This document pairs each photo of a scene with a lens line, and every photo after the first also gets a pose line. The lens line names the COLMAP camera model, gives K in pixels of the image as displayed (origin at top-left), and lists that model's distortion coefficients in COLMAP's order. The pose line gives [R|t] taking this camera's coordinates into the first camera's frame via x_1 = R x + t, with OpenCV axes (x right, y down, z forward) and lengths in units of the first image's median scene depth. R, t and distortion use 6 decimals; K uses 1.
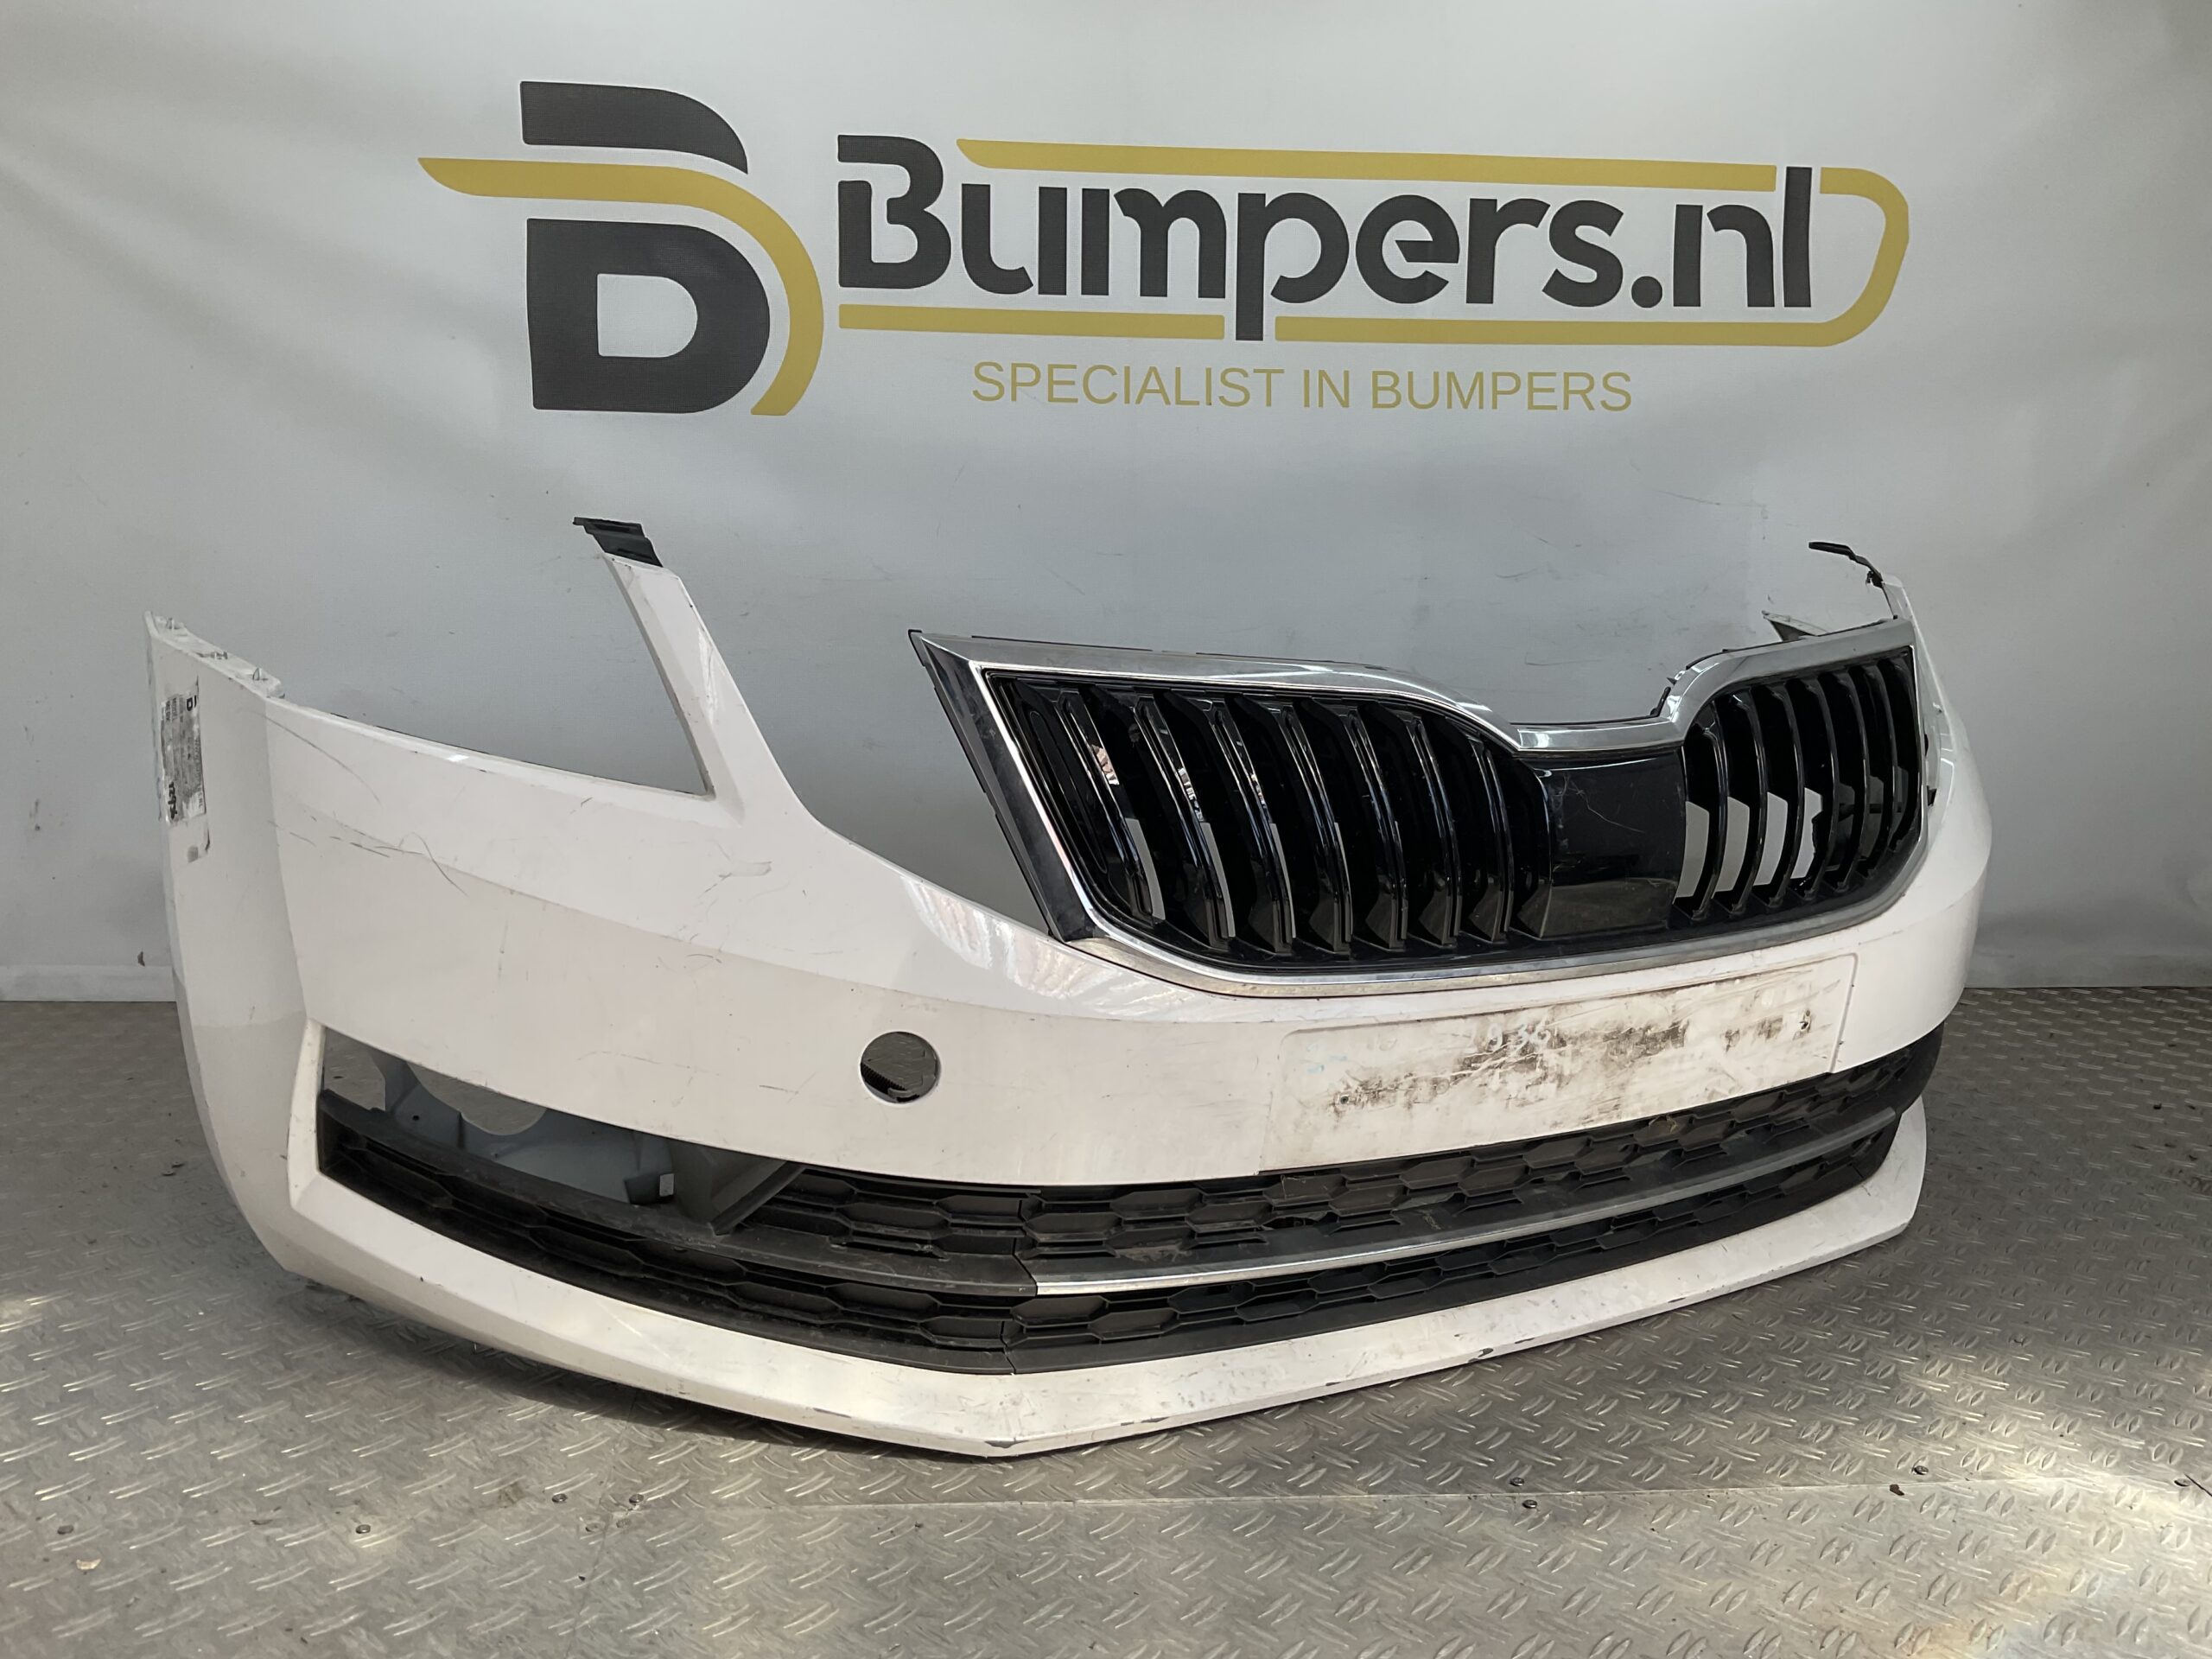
lens RADIAL K [[1820.4, 0, 1106.0], [0, 1820.4, 829.5], [0, 0, 1]] dist [0.113818, -0.248108]
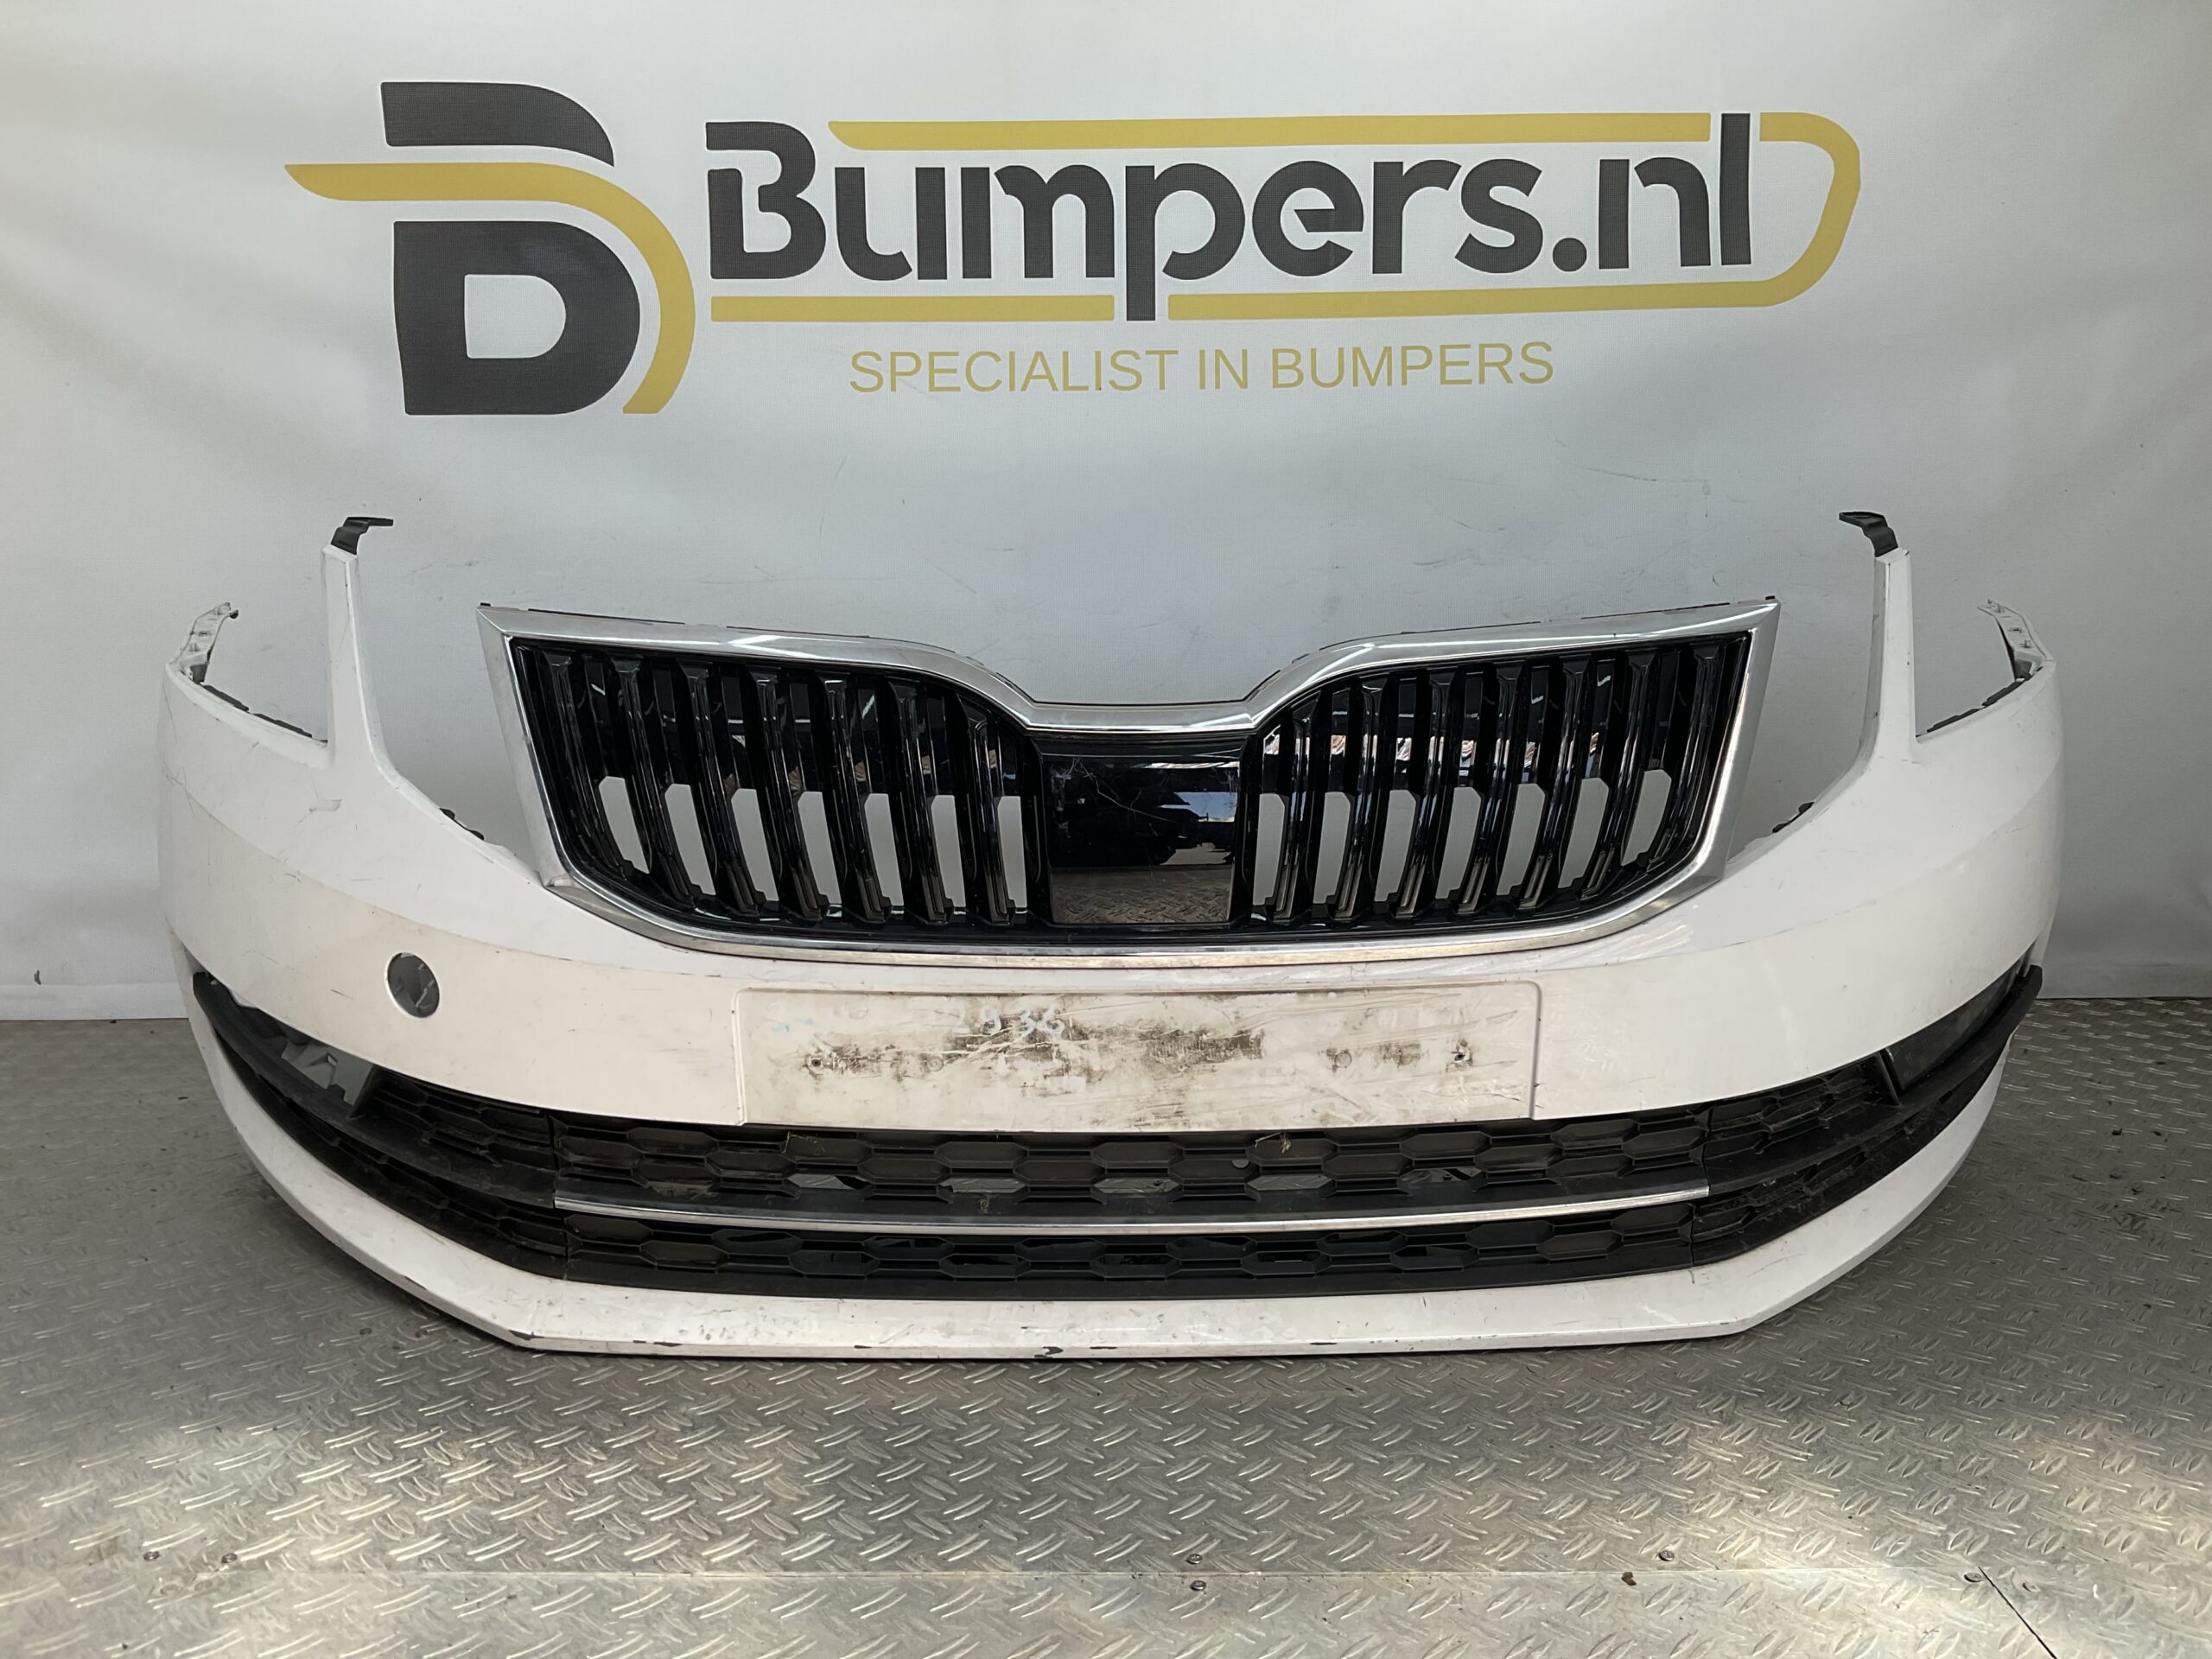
lens RADIAL K [[1820.4, 0, 1106.0], [0, 1820.4, 829.5], [0, 0, 1]] dist [0.113818, -0.248108]
pose [[0.996375, -0.011258, -0.084325, 0.142074], [0.010951, 0.999932, -0.004092, 0.000653], [0.084366, 0.003154, 0.996430, 0.054369]]
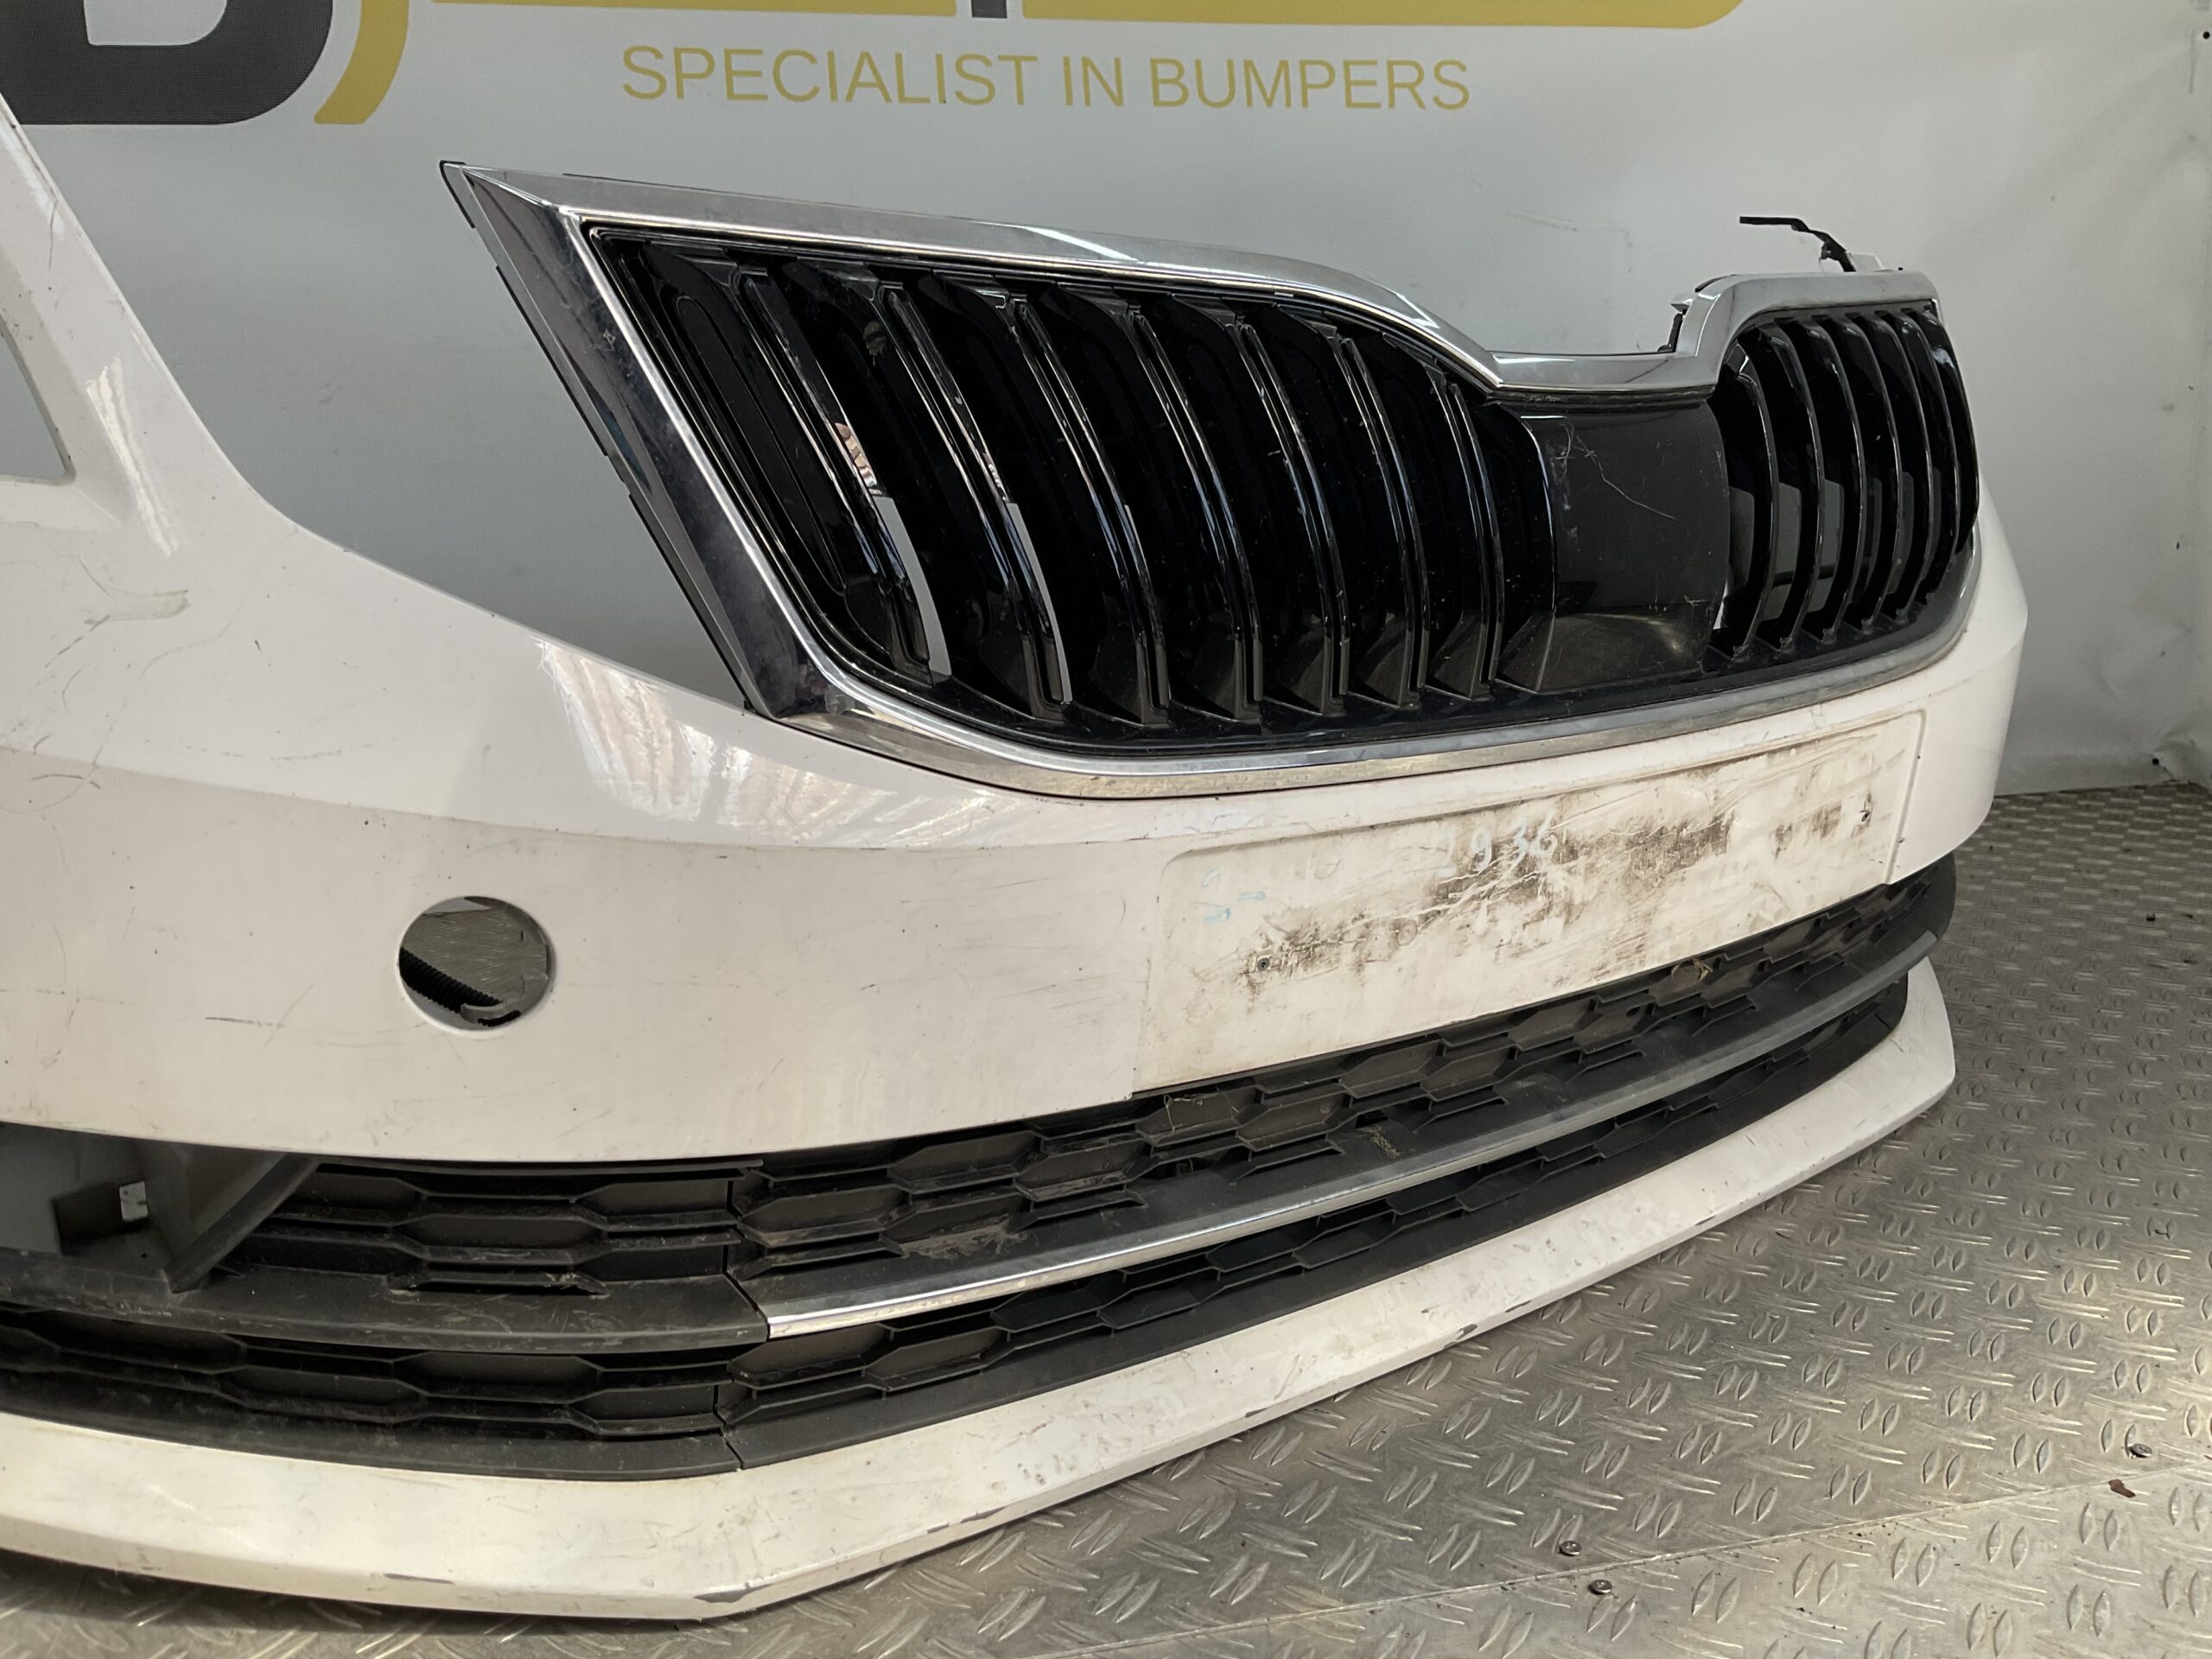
lens RADIAL K [[1820.4, 0, 1106.0], [0, 1820.4, 829.5], [0, 0, 1]] dist [0.113818, -0.248108]
pose [[0.988723, -0.067960, 0.133446, 0.000545], [0.062237, 0.996973, 0.046606, 0.039669], [-0.136210, -0.037775, 0.989960, 0.225787]]
